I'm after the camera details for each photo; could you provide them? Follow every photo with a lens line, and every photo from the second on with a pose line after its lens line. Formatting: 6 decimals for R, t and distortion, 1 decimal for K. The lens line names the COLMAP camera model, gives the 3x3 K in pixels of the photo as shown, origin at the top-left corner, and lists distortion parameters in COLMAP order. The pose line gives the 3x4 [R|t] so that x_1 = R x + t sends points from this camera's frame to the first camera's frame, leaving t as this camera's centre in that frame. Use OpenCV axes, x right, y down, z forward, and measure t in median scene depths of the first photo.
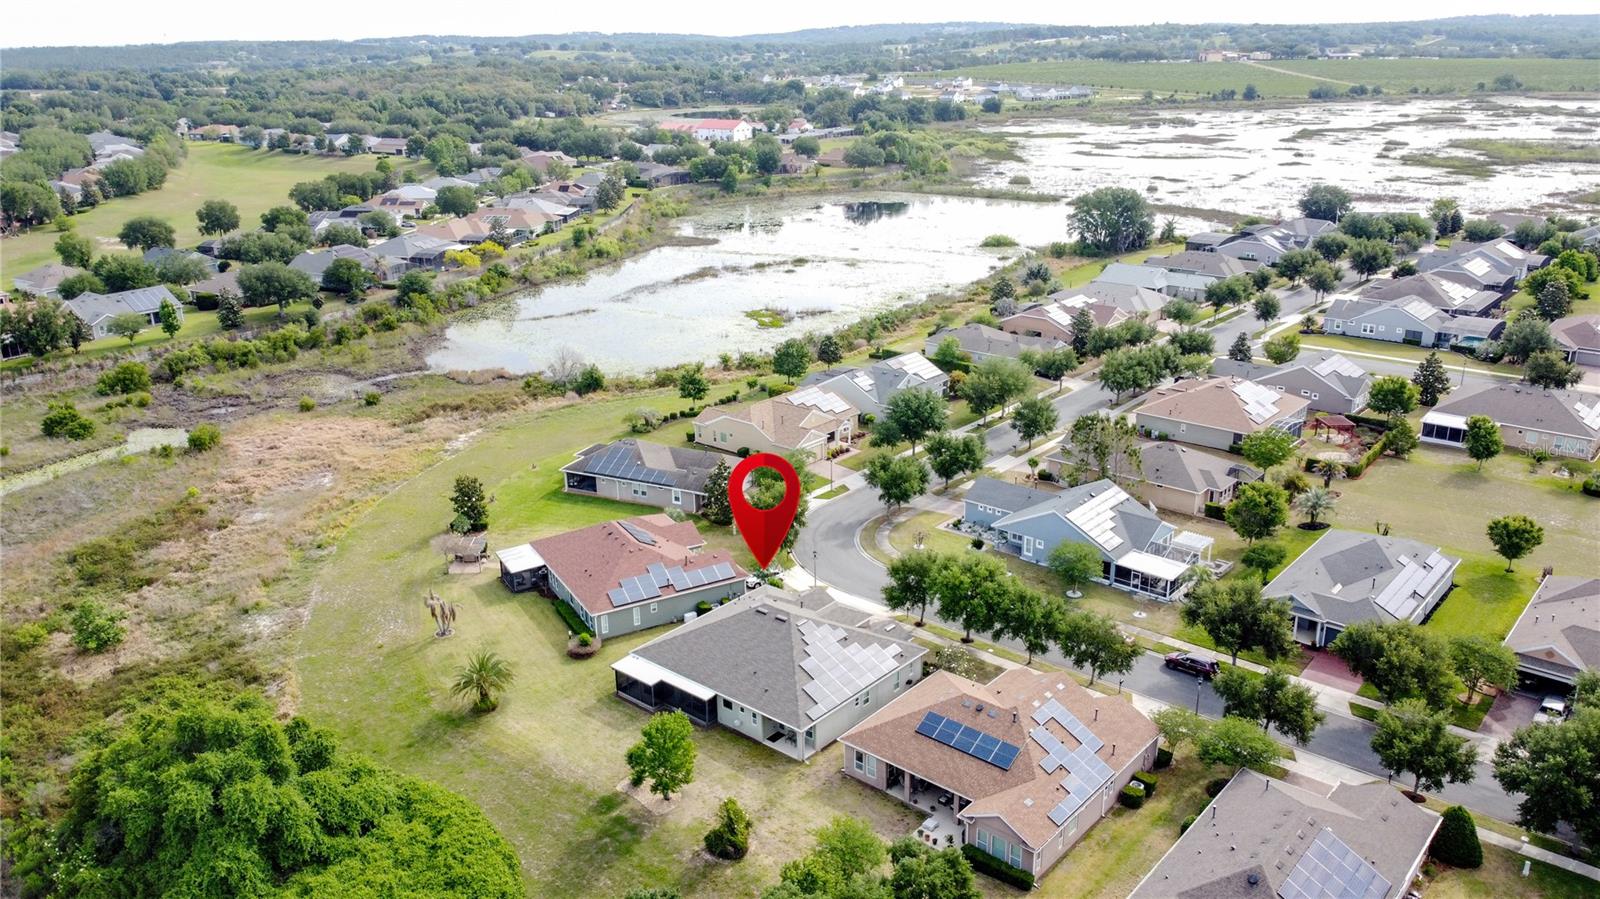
lens RADIAL K [[1210.4, 0, 800.3], [0, 1210.4, 447.9], [0, 0, 1]] dist [0.002439, -0.007142]
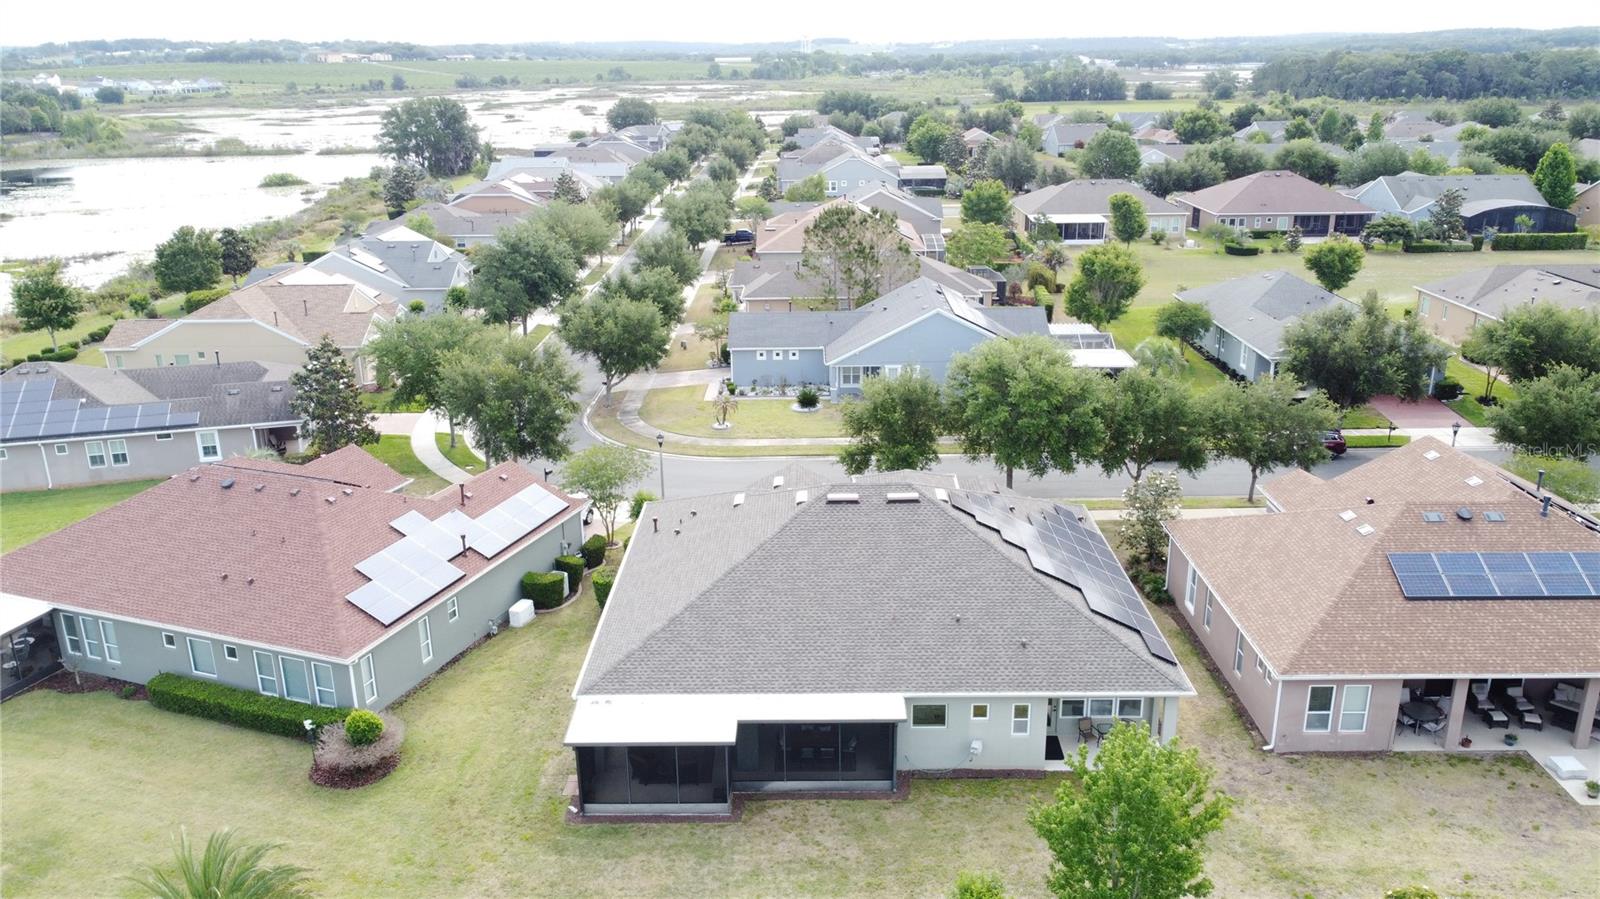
lens RADIAL K [[1210.4, 0, 800.6], [0, 1210.4, 447.3], [0, 0, 1]] dist [0.002439, -0.007142]
pose [[0.762941, -0.195269, 0.616272, -0.121534], [0.211087, 0.976287, 0.048016, 0.037320], [-0.611034, 0.093454, 0.786068, 0.268108]]
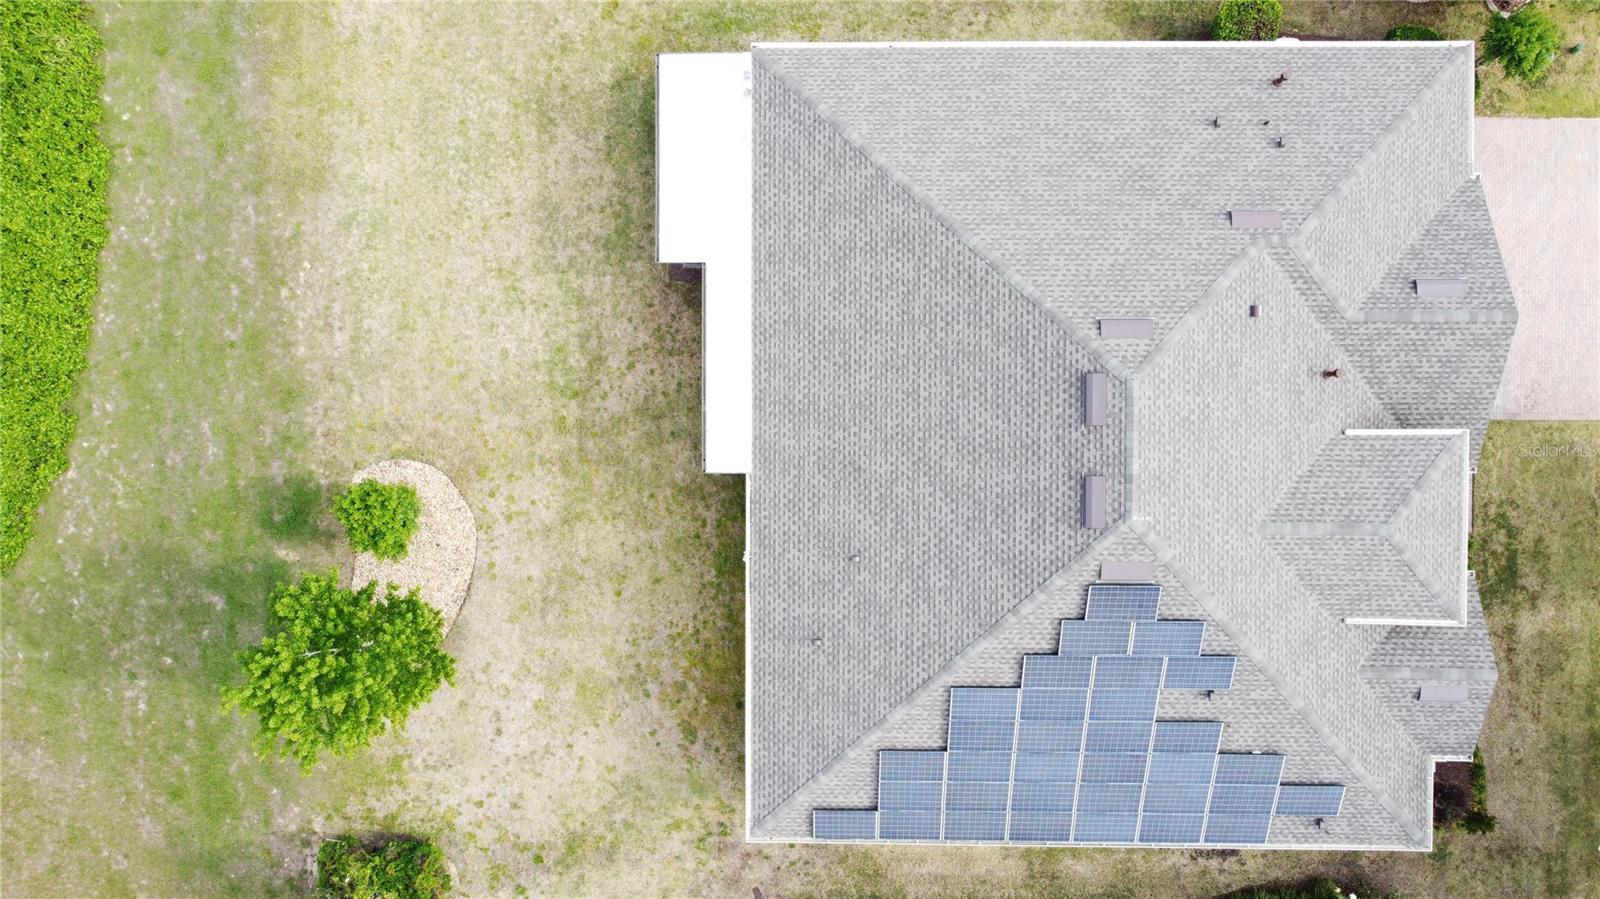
lens RADIAL K [[1210.4, 0, 799.7], [0, 1210.4, 457.0], [0, 0, 1]] dist [0.002439, -0.007142]
pose [[0.652352, 0.757605, 0.021701, -0.026976], [-0.238283, 0.177830, 0.954776, -0.035485], [0.719485, -0.628021, 0.296533, 0.349748]]
